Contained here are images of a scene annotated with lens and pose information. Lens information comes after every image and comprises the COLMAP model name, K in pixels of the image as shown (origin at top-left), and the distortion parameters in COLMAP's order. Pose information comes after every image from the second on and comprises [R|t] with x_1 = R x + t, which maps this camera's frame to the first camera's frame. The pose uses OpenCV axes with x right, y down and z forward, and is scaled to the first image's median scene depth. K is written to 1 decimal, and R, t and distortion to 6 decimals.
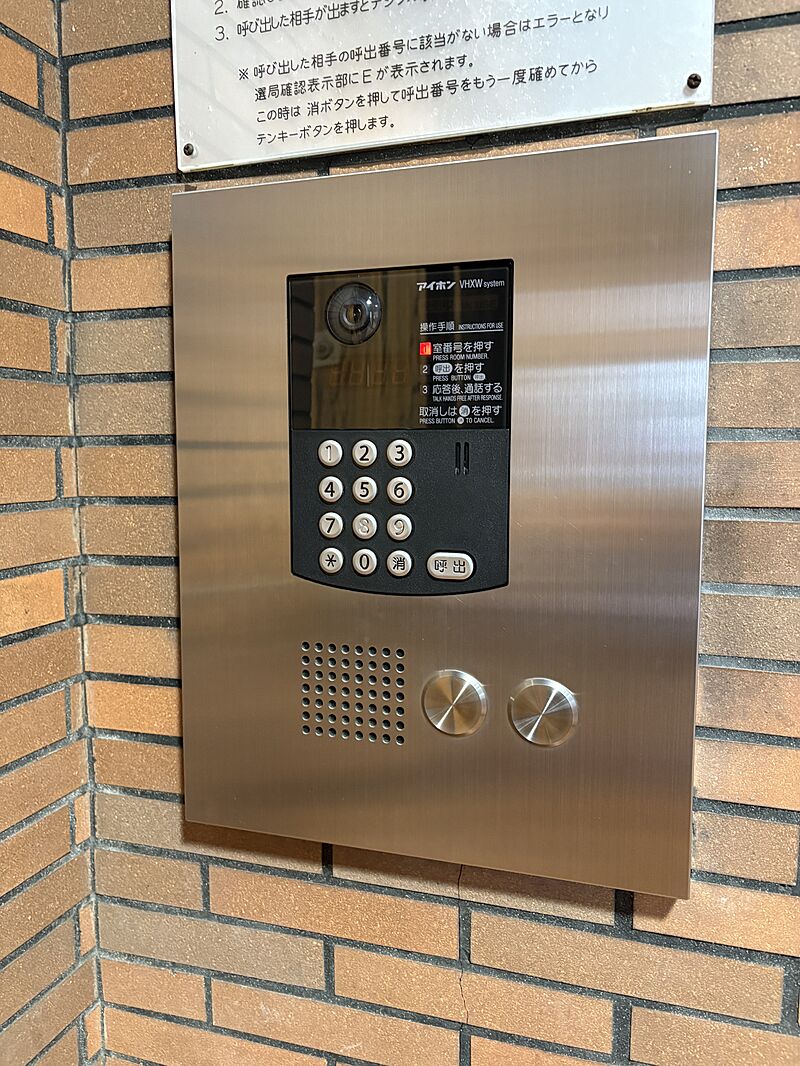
lens RADIAL K [[815.0, 0, 400.9], [0, 815.0, 533.0], [0, 0, 1]] dist [-0.005112, -0.001451]
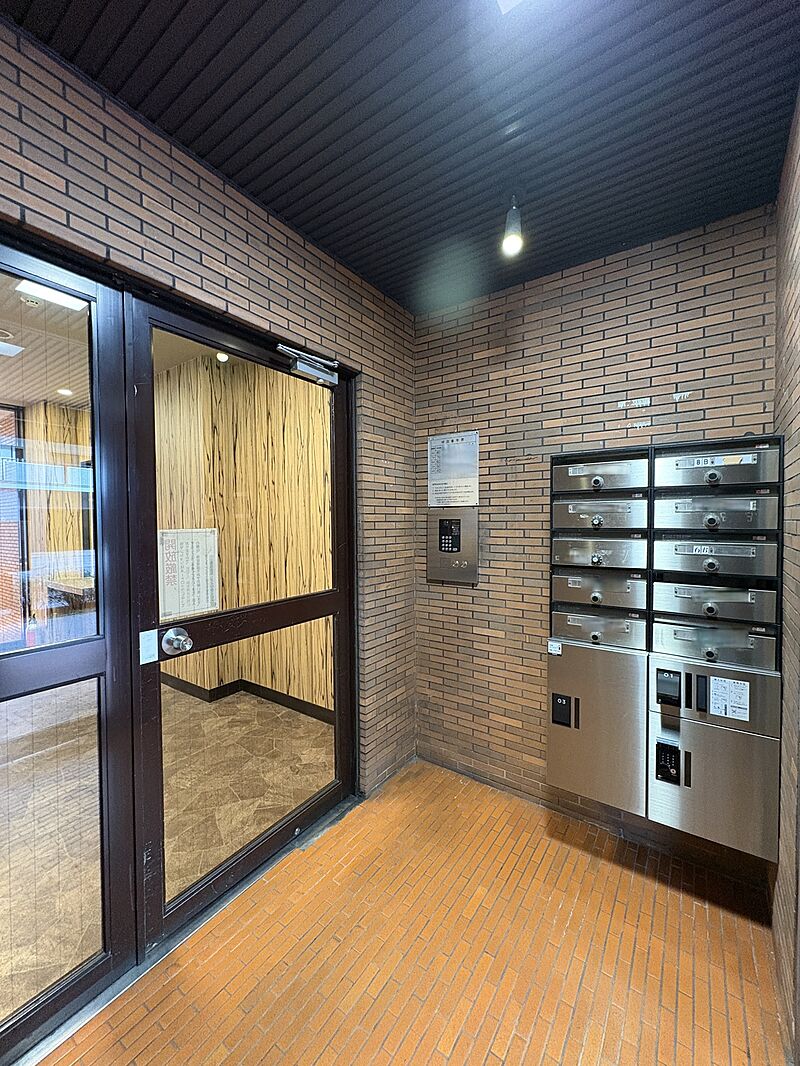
lens RADIAL K [[424.4, 0, 399.1], [0, 424.4, 530.4], [0, 0, 1]] dist [0.000024, 0.000000]
pose [[0.958044, 0.005311, -0.286573, 0.843621], [-0.025056, 0.997553, -0.065277, 0.156186], [0.285525, 0.069719, 0.955832, -3.906352]]
